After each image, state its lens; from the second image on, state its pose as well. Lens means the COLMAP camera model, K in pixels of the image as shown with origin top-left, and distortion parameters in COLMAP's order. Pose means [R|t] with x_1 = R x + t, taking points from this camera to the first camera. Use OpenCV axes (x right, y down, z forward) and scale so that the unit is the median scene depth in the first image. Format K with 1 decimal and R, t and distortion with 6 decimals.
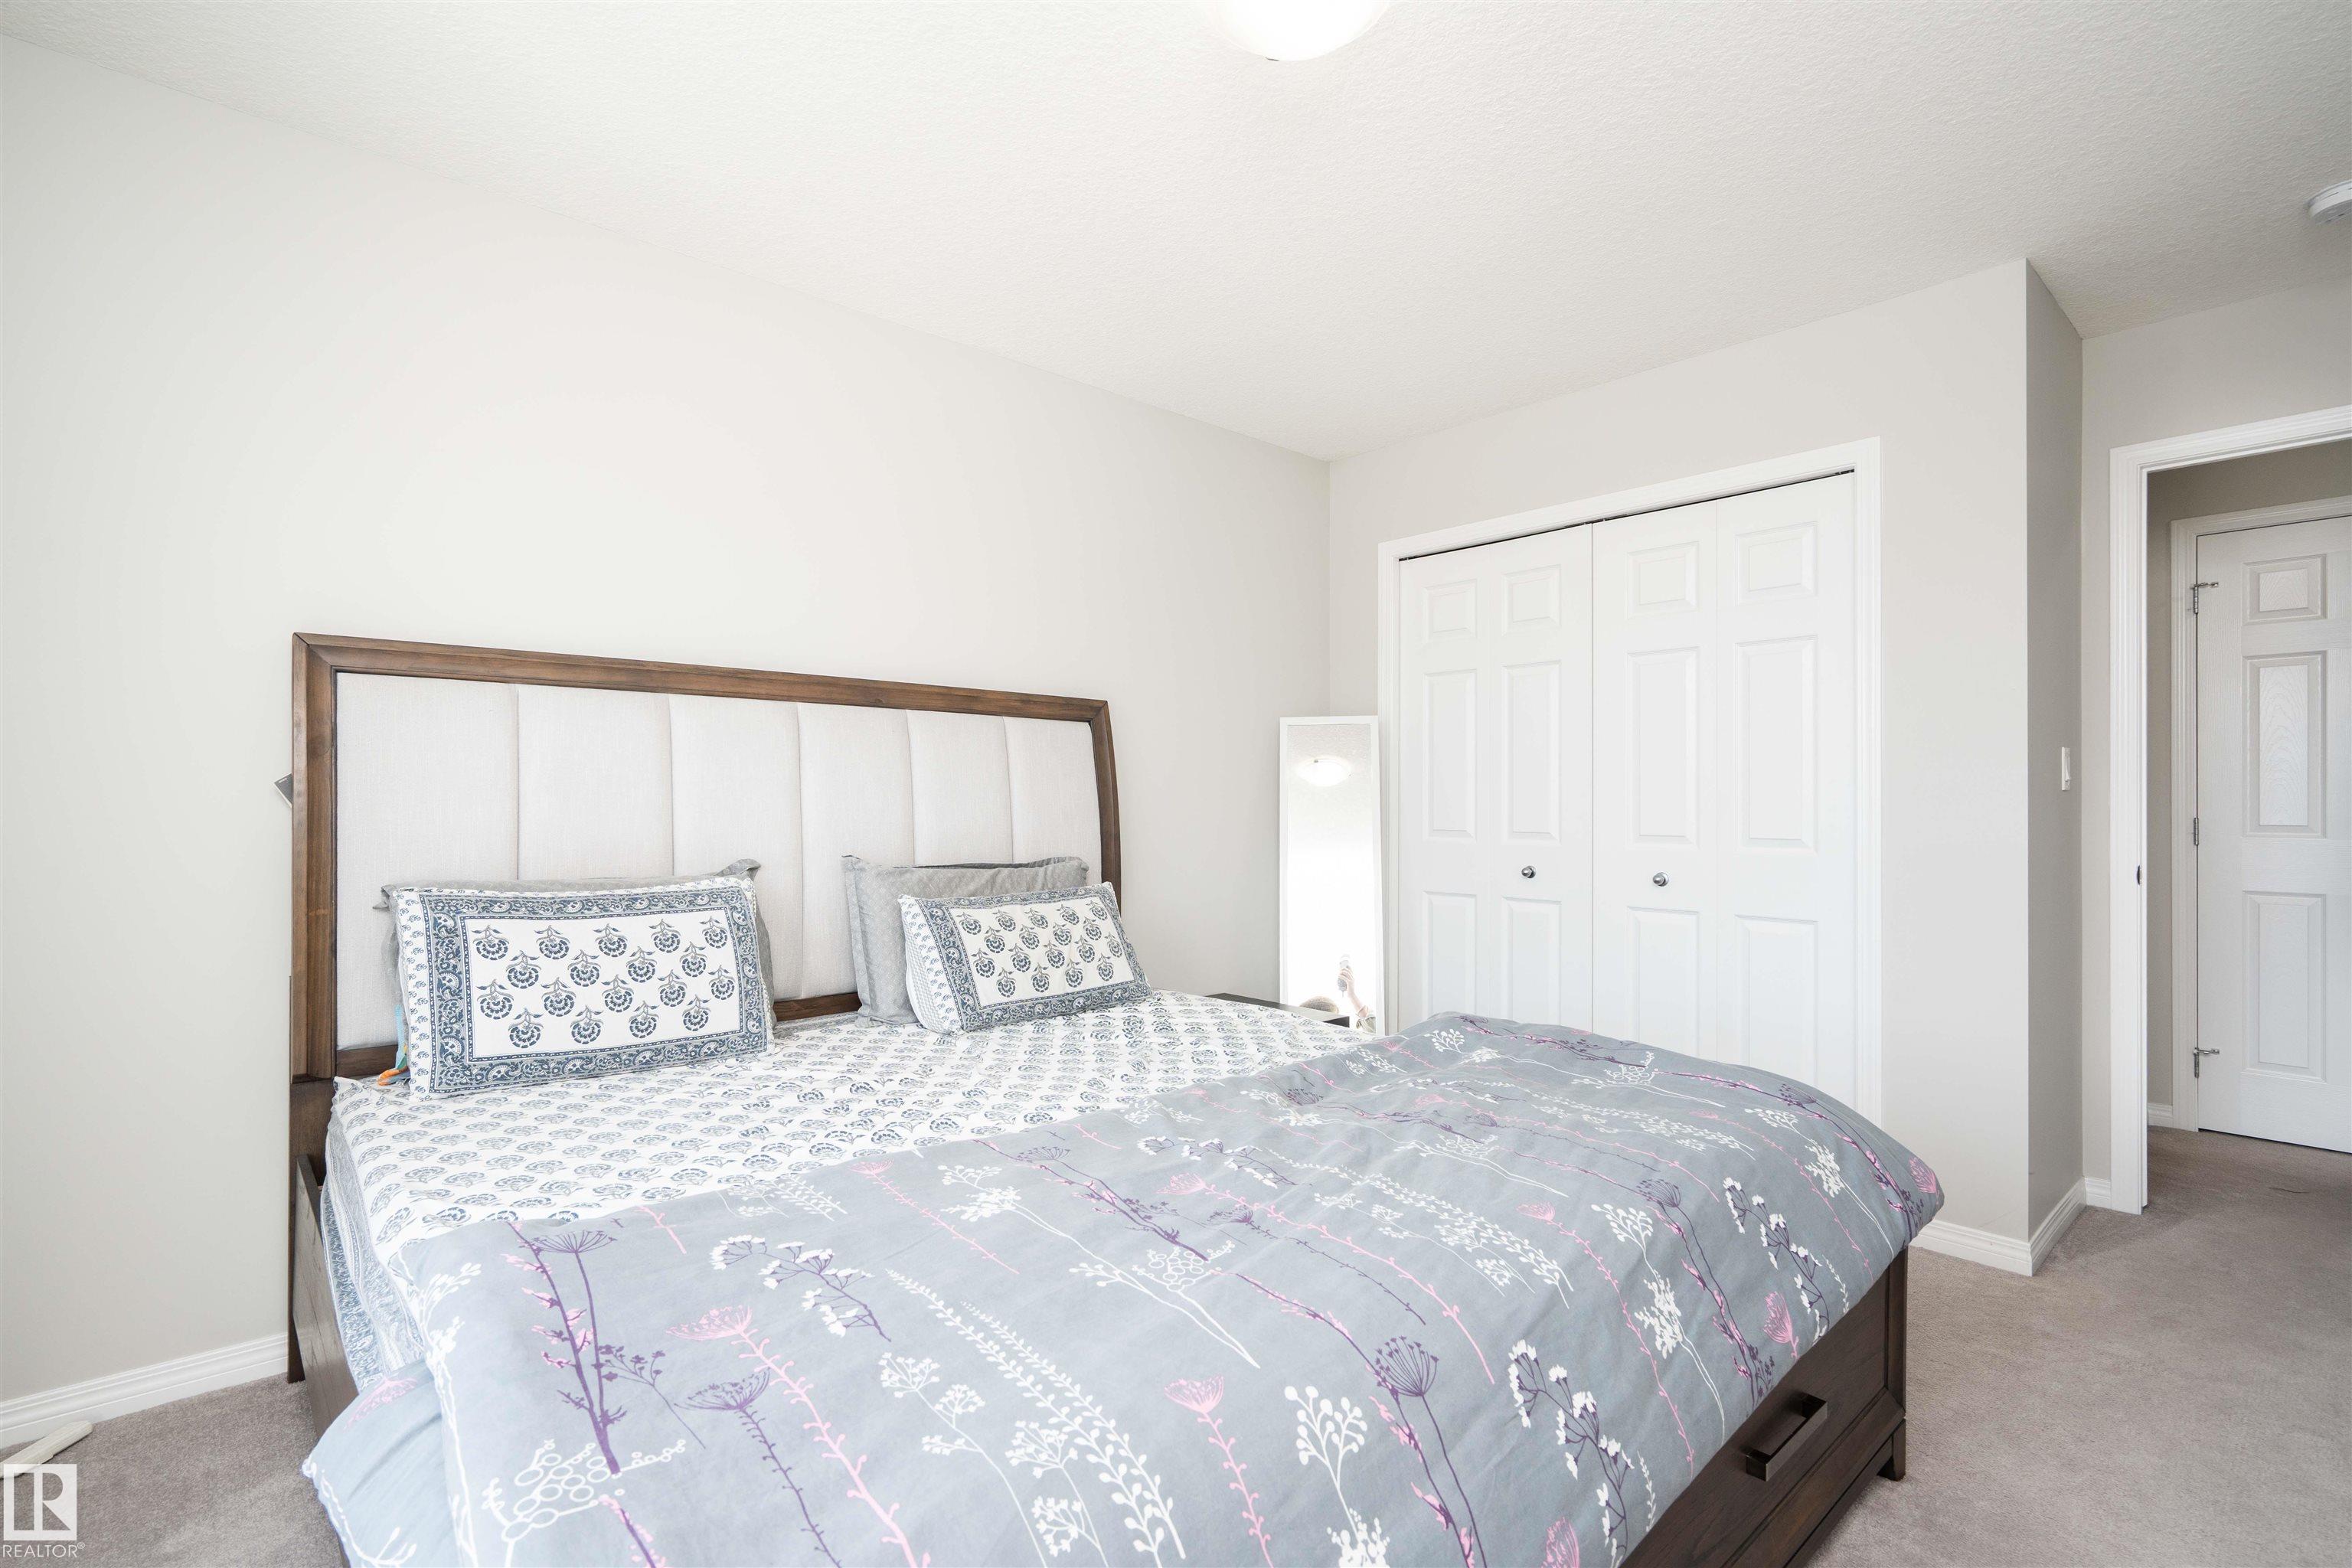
lens RADIAL K [[1097.3, 0, 1186.4], [0, 1097.3, 783.2], [0, 0, 1]] dist [-0.003883, 0.002903]
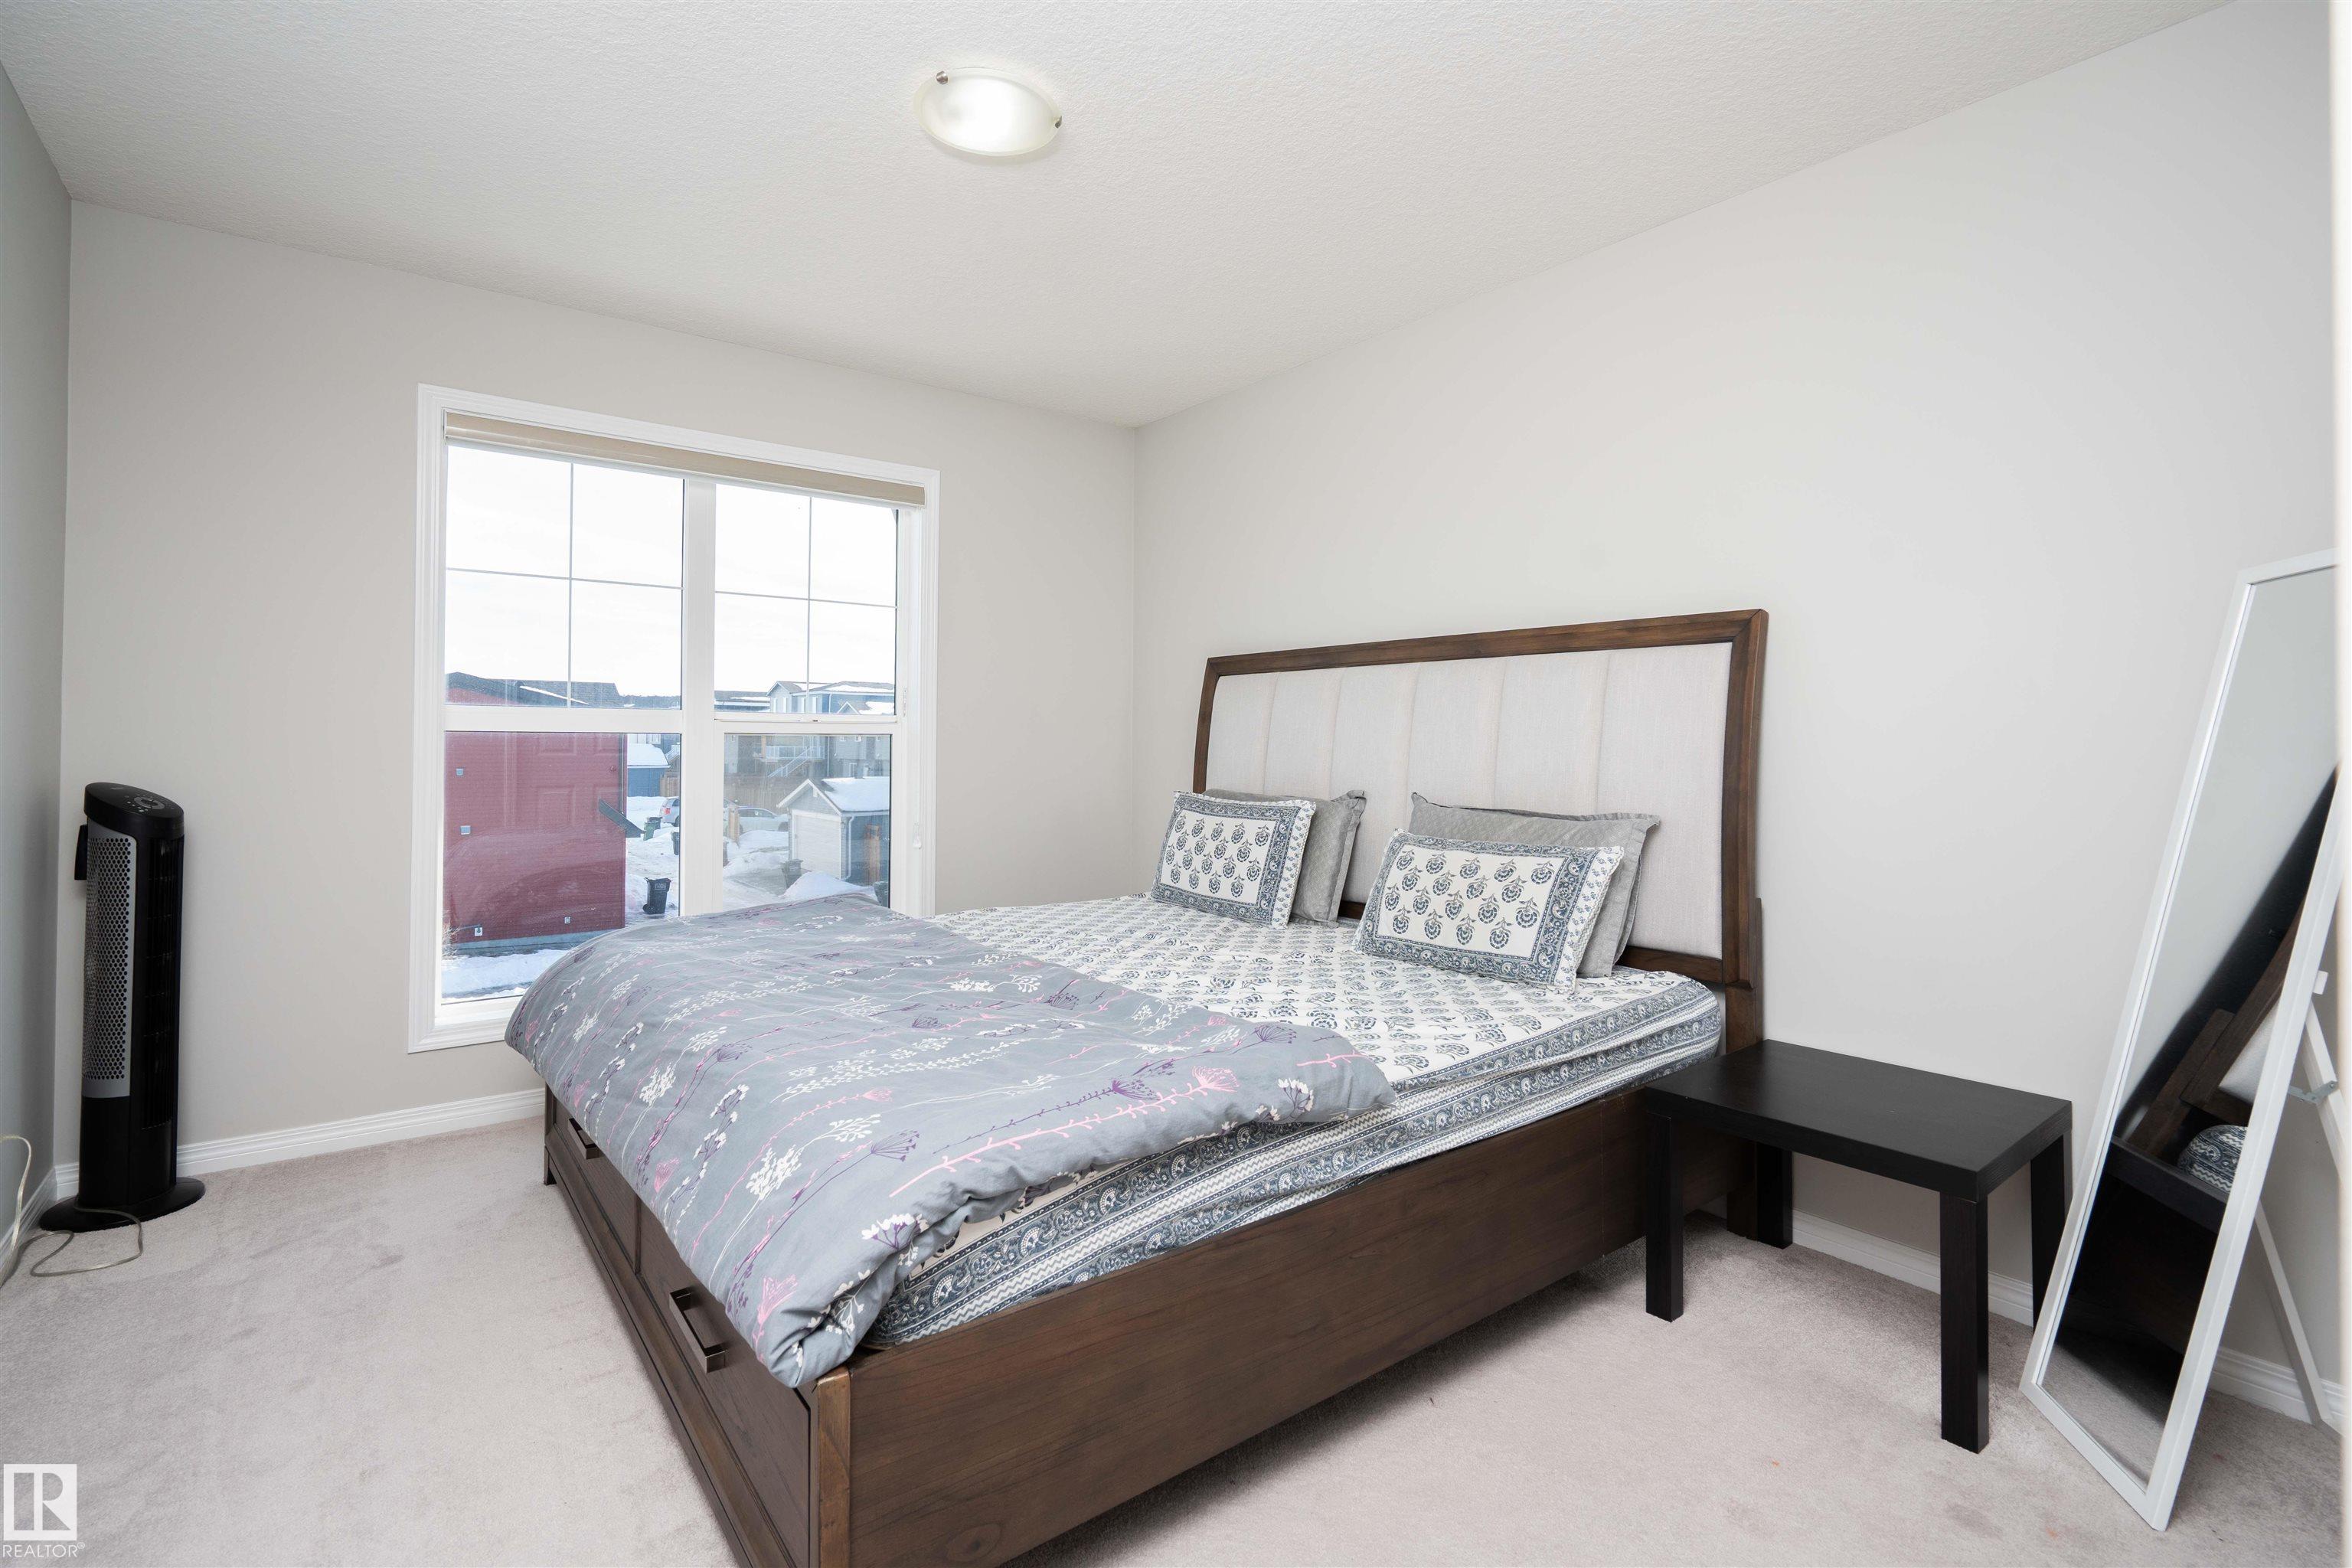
lens RADIAL K [[1097.3, 0, 1189.5], [0, 1097.3, 773.5], [0, 0, 1]] dist [-0.003883, 0.002903]
pose [[-0.069161, 0.006425, -0.997585, 0.856985], [-0.012055, 0.999901, 0.007276, 0.040666], [0.997533, 0.012529, -0.069077, 0.863751]]
